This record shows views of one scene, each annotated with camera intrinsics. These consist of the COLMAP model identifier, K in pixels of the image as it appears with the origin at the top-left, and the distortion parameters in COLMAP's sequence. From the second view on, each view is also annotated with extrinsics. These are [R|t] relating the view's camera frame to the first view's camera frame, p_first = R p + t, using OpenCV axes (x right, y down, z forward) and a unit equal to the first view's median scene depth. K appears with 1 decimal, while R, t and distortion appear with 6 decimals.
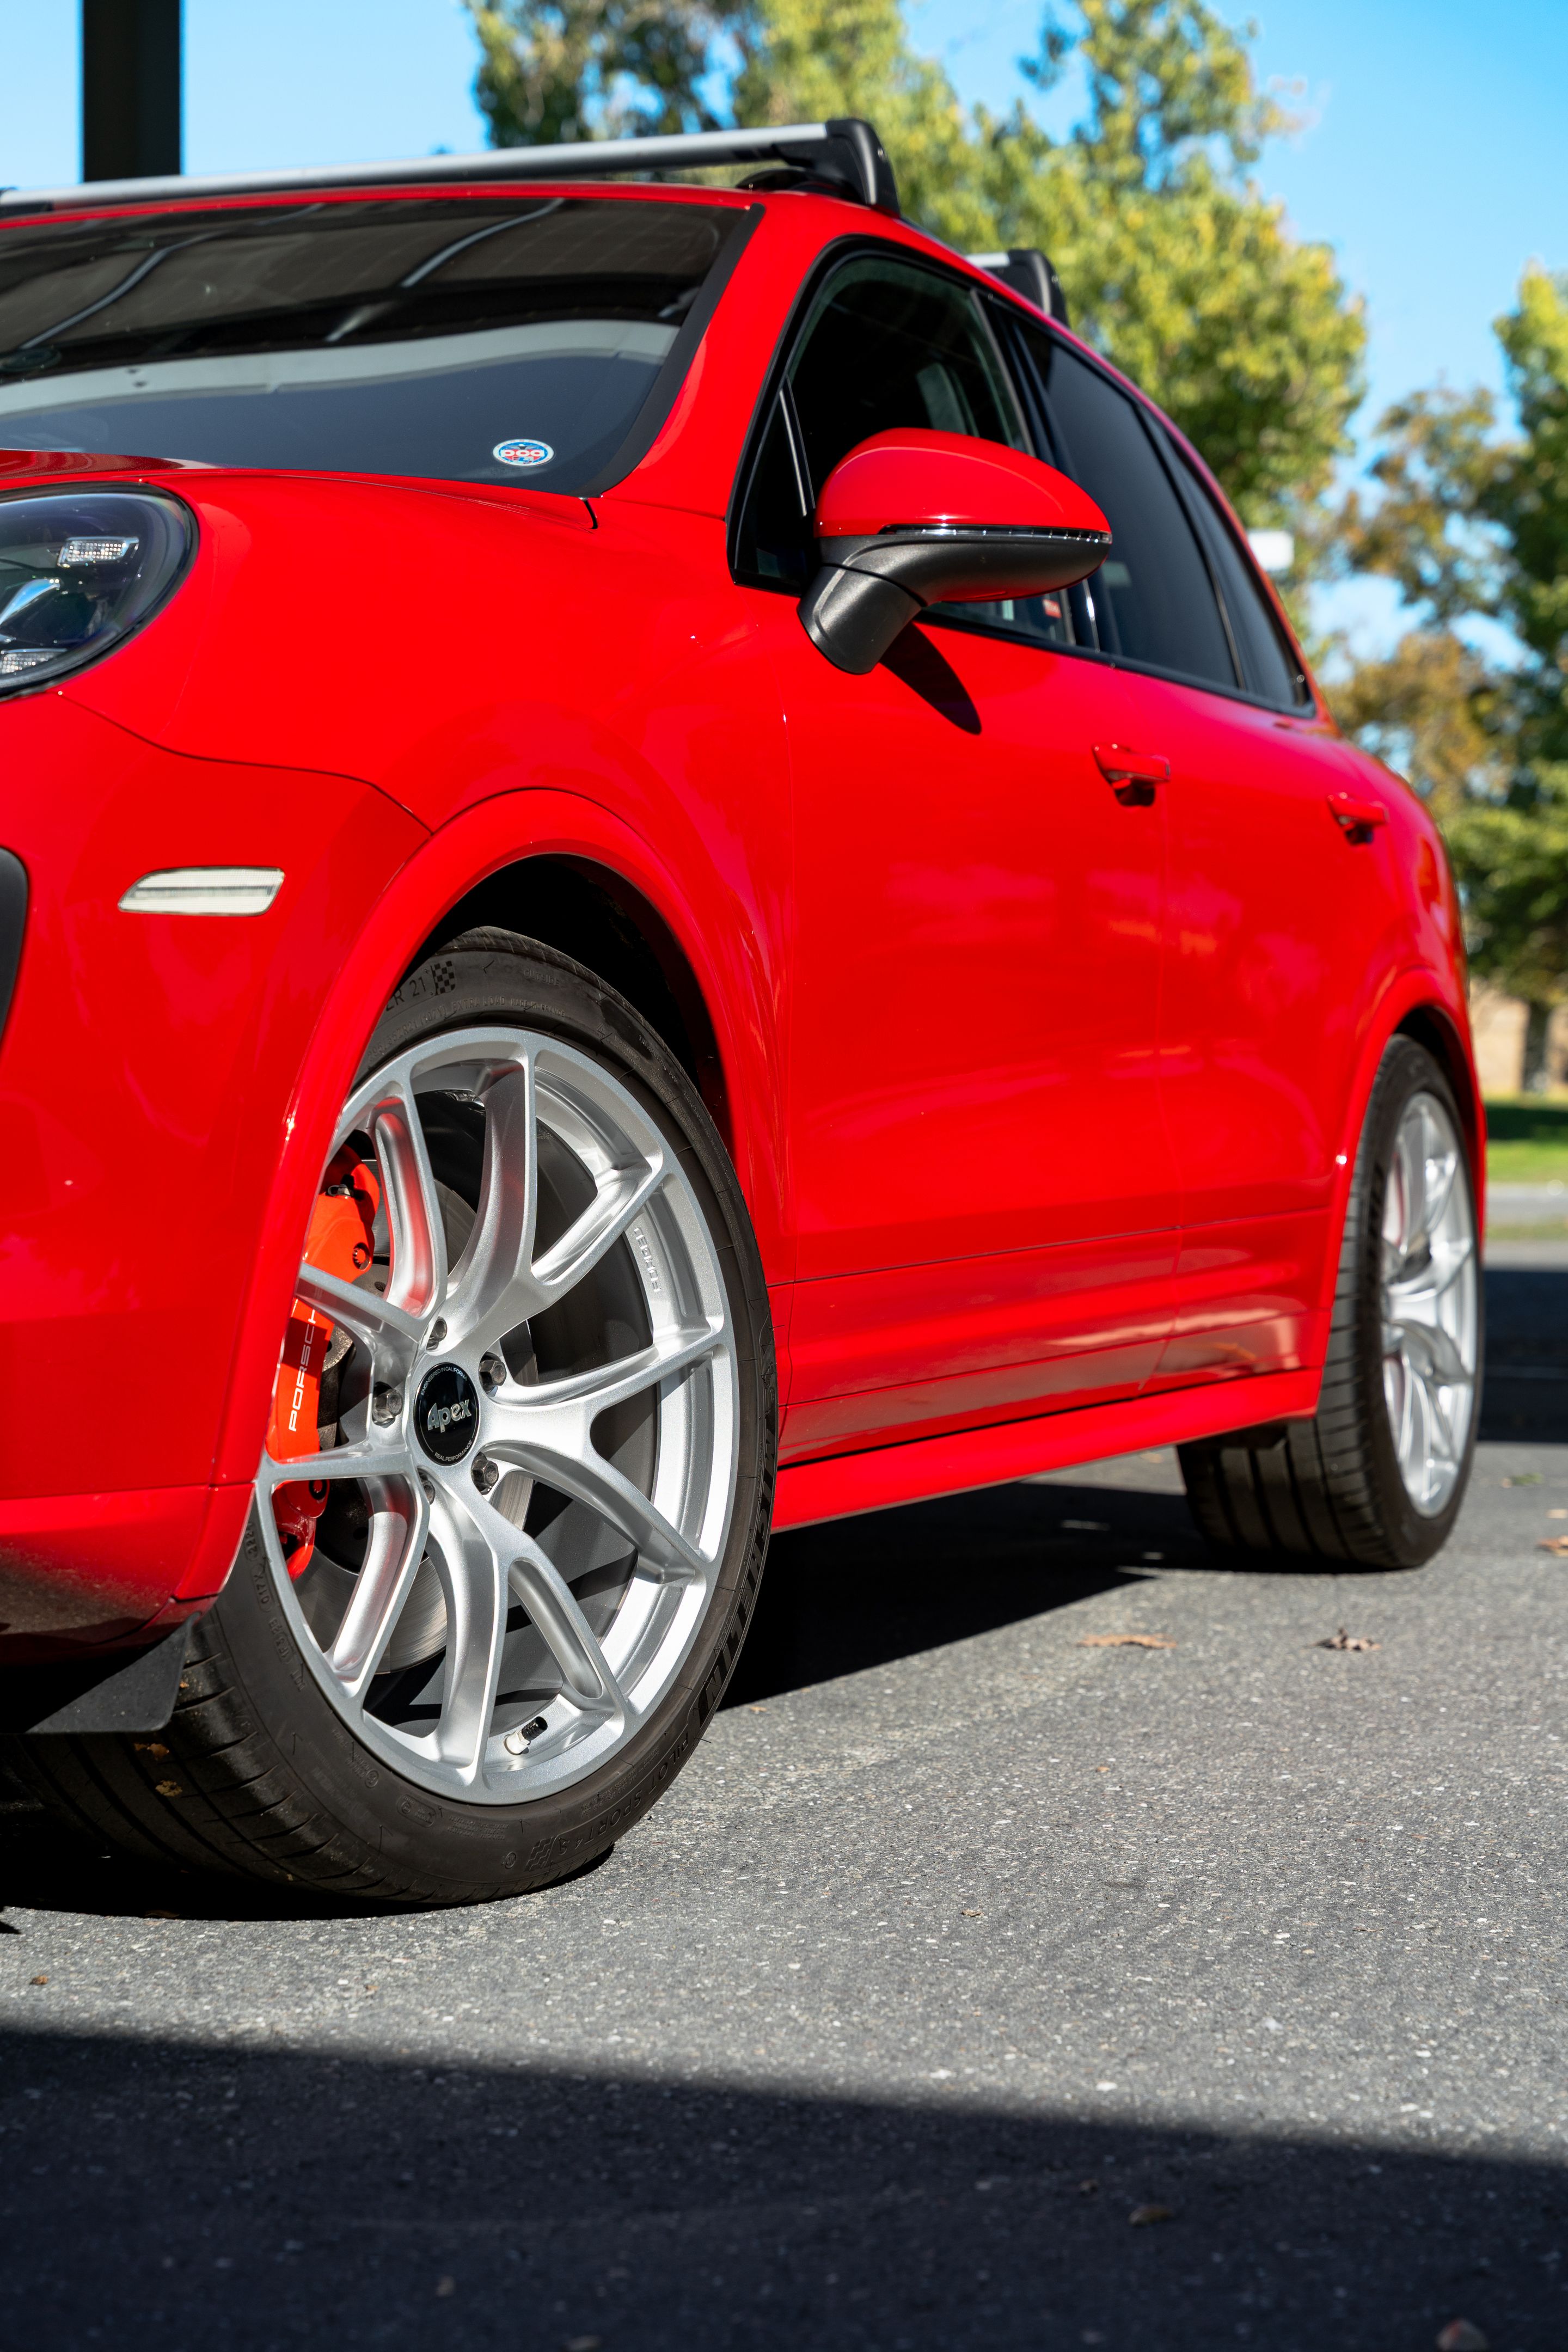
lens RADIAL K [[4432.8, 0, 784.6], [0, 4432.8, 1170.7], [0, 0, 1]] dist [0.016561, 0.036883]
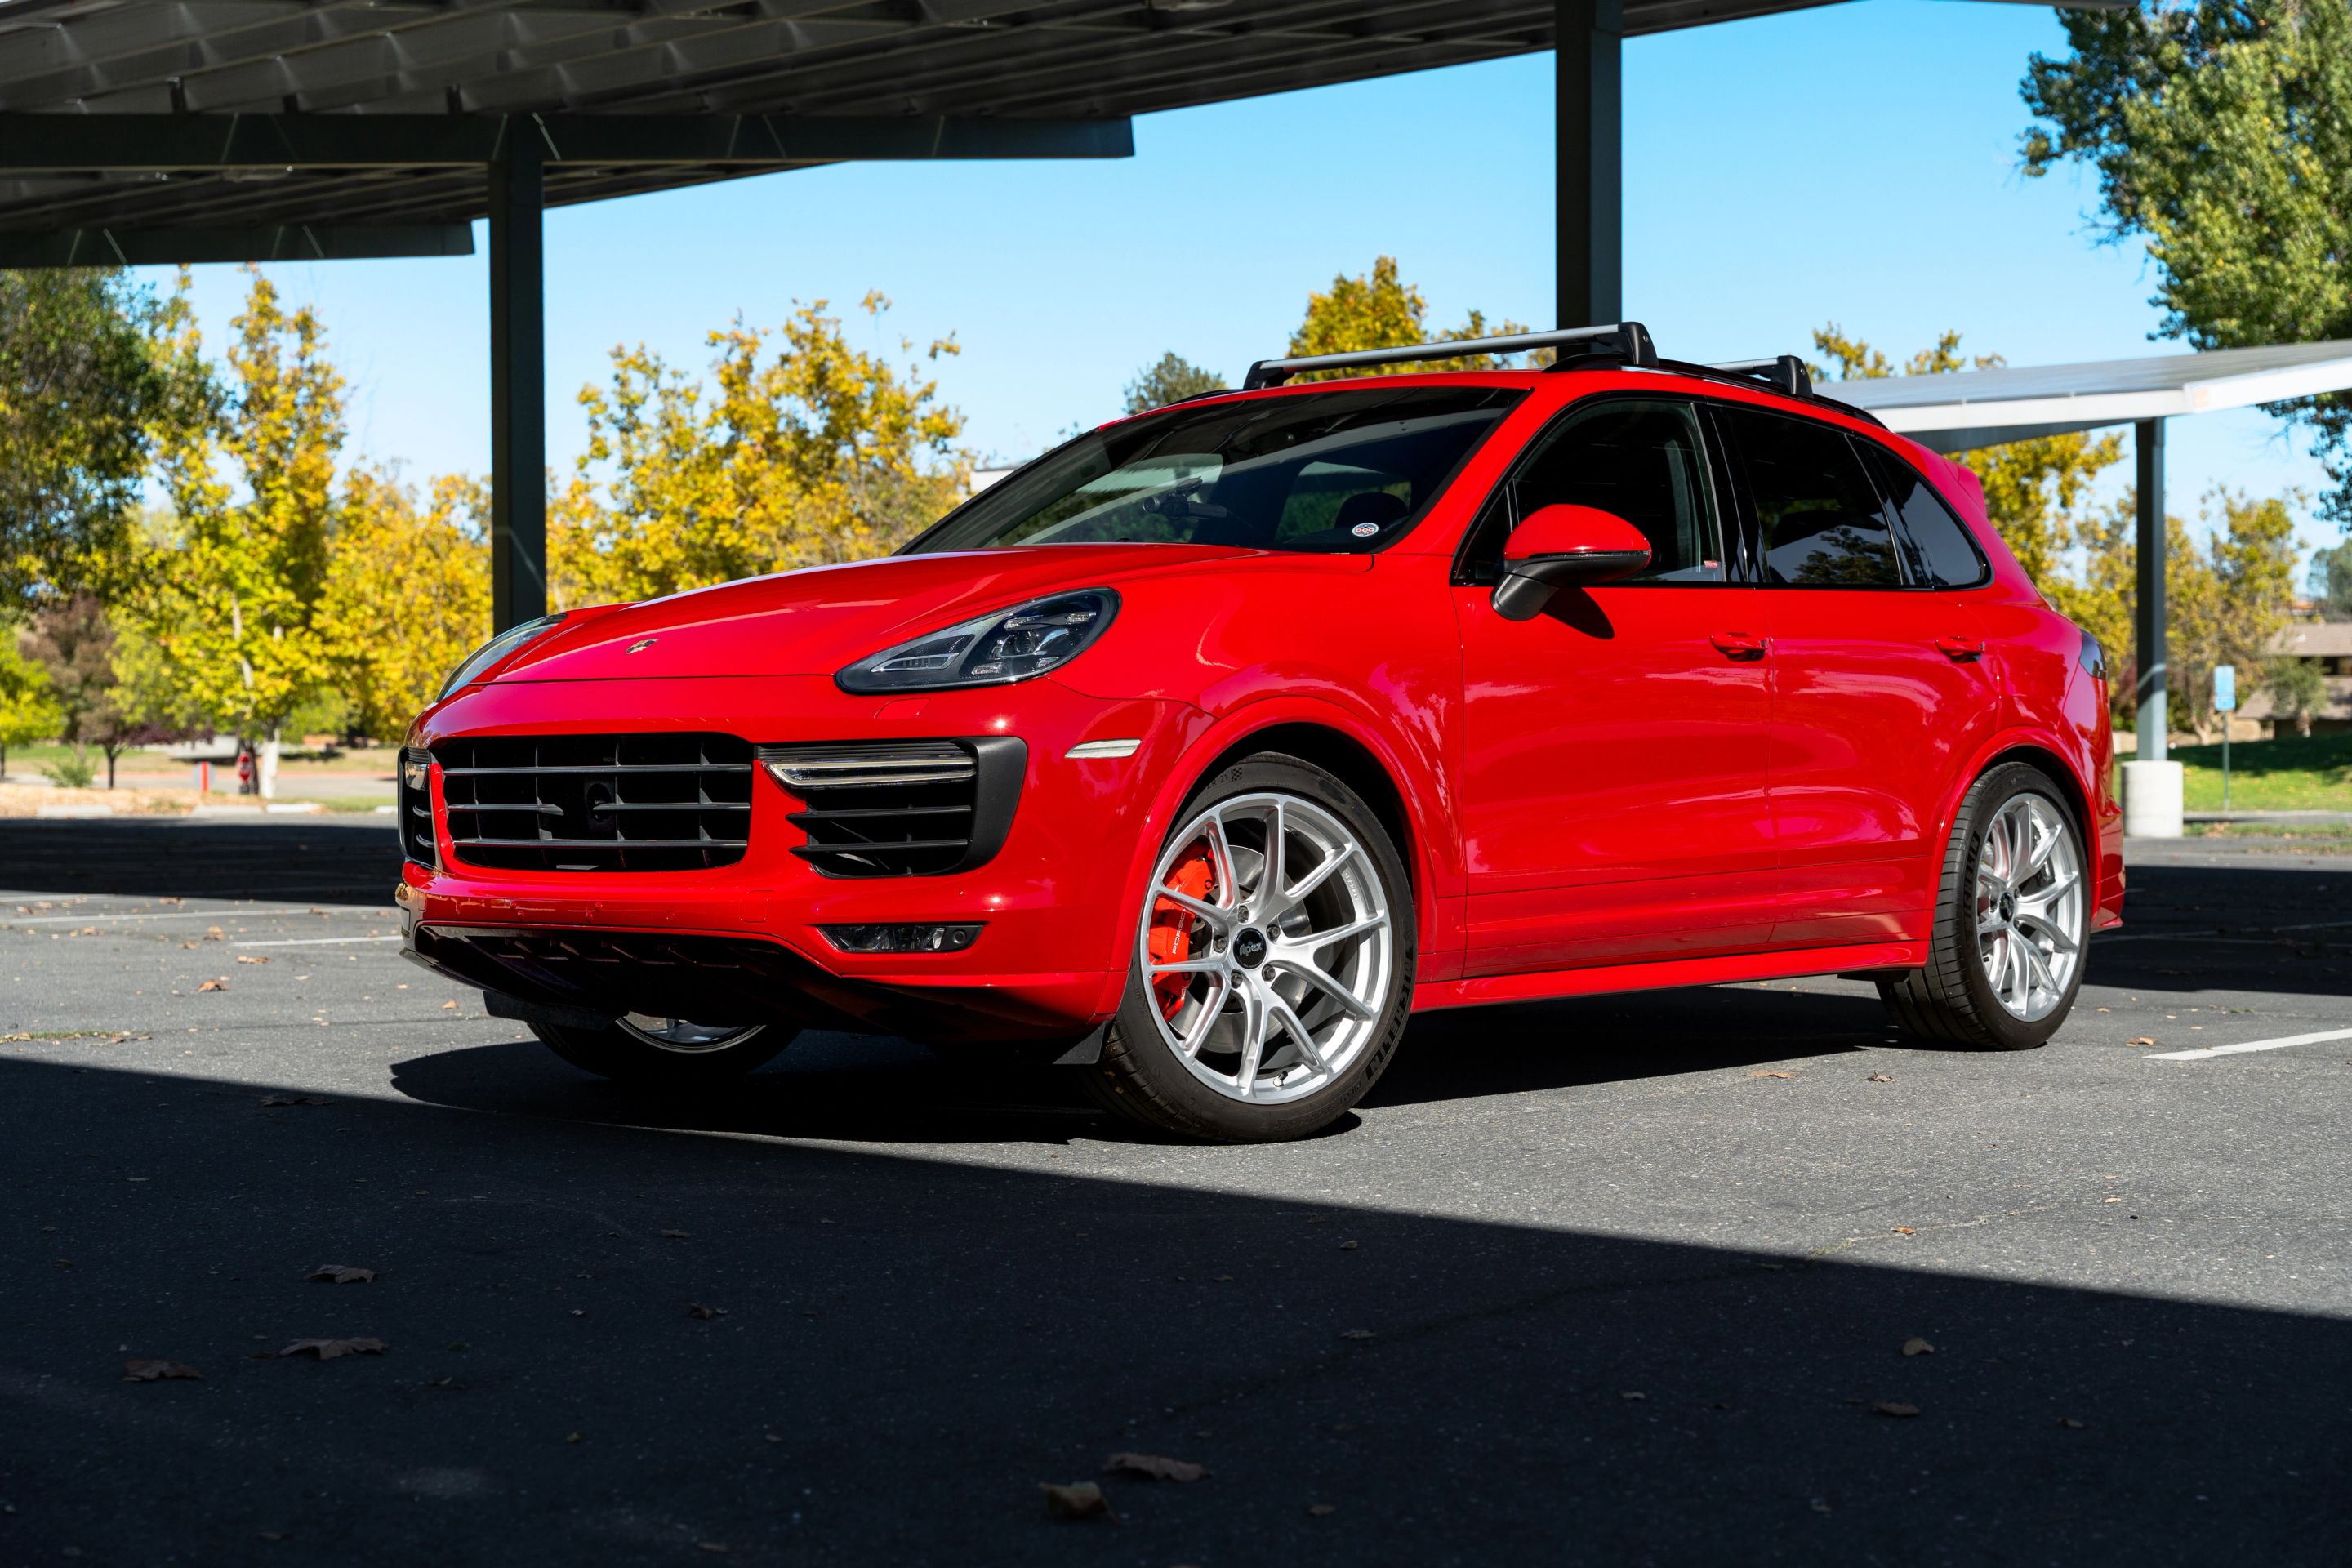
lens RADIAL K [[3270.5, 0, 1177.1], [0, 3270.5, 774.1], [0, 0, 1]] dist [0.014117, 0.033995]
pose [[0.936205, -0.003798, -0.351433, 0.527888], [0.001550, 0.999977, -0.006677, -0.030351], [0.351450, 0.005706, 0.936189, -0.726720]]
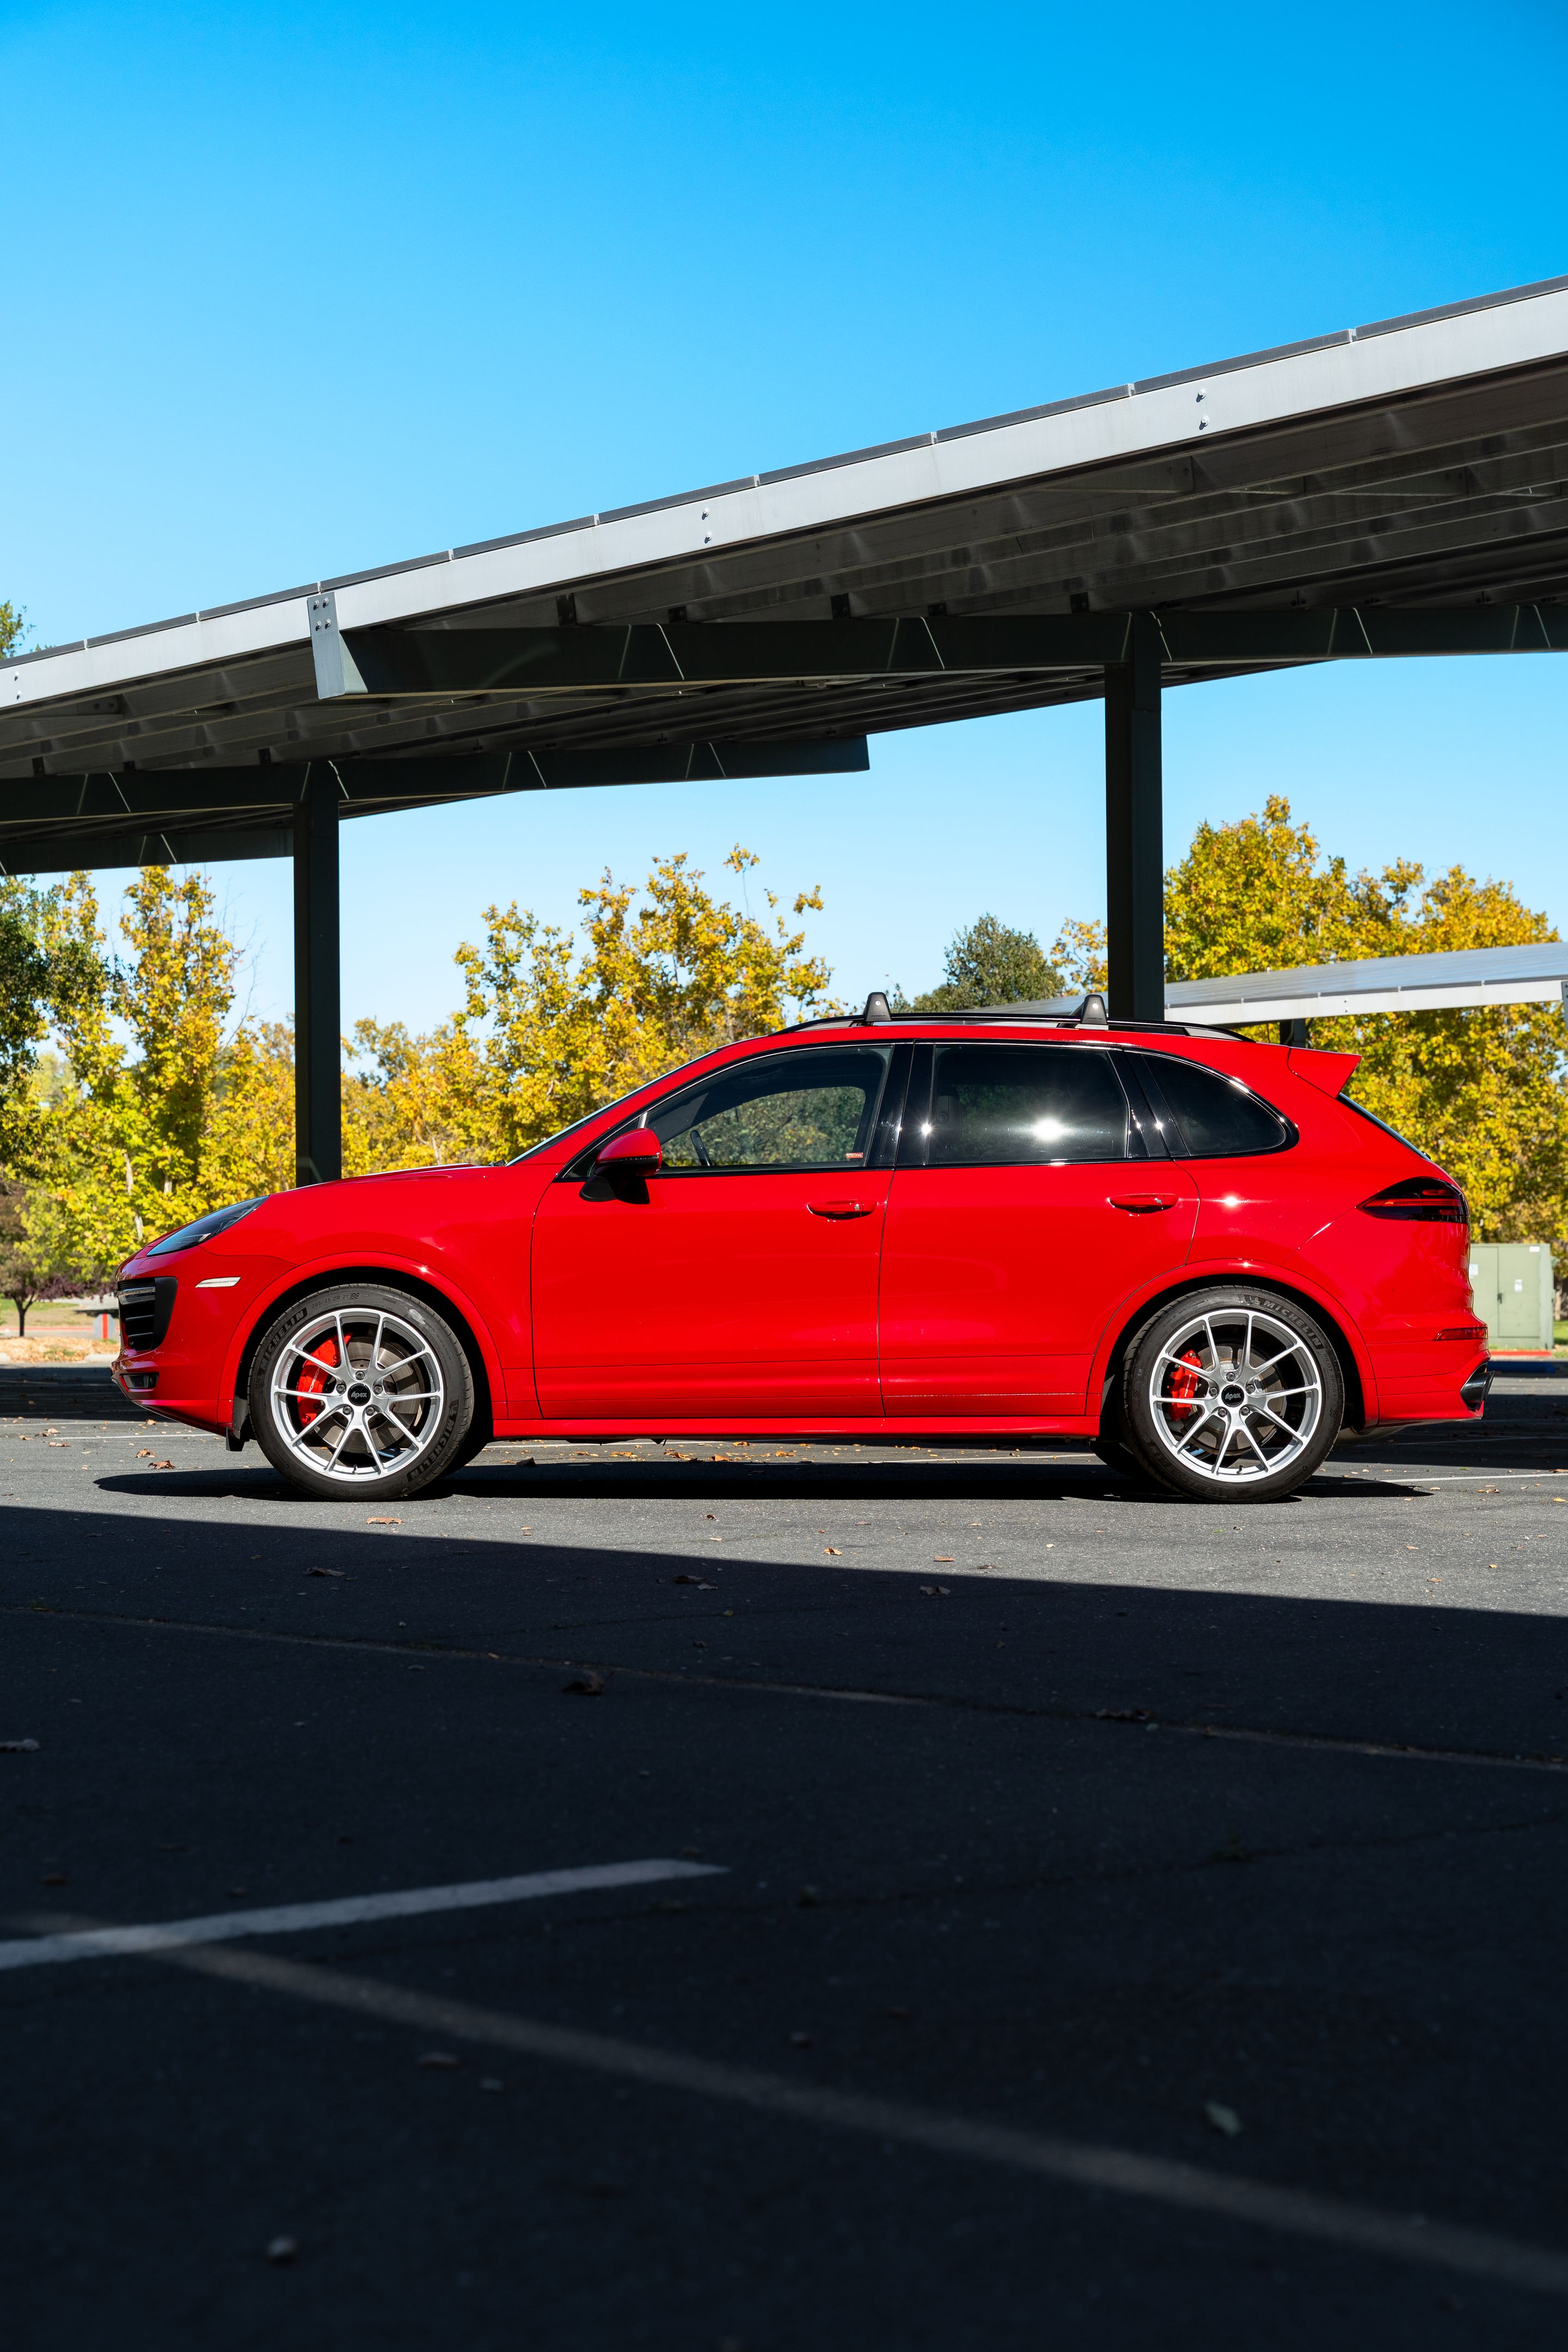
lens RADIAL K [[3488.2, 0, 753.2], [0, 3488.2, 1221.9], [0, 0, 1]] dist [0.008255, 0.096561]
pose [[0.891910, -0.019490, -0.451792, 1.622712], [0.003069, 0.999309, -0.037050, 0.011991], [0.452202, 0.031659, 0.891353, -1.935835]]
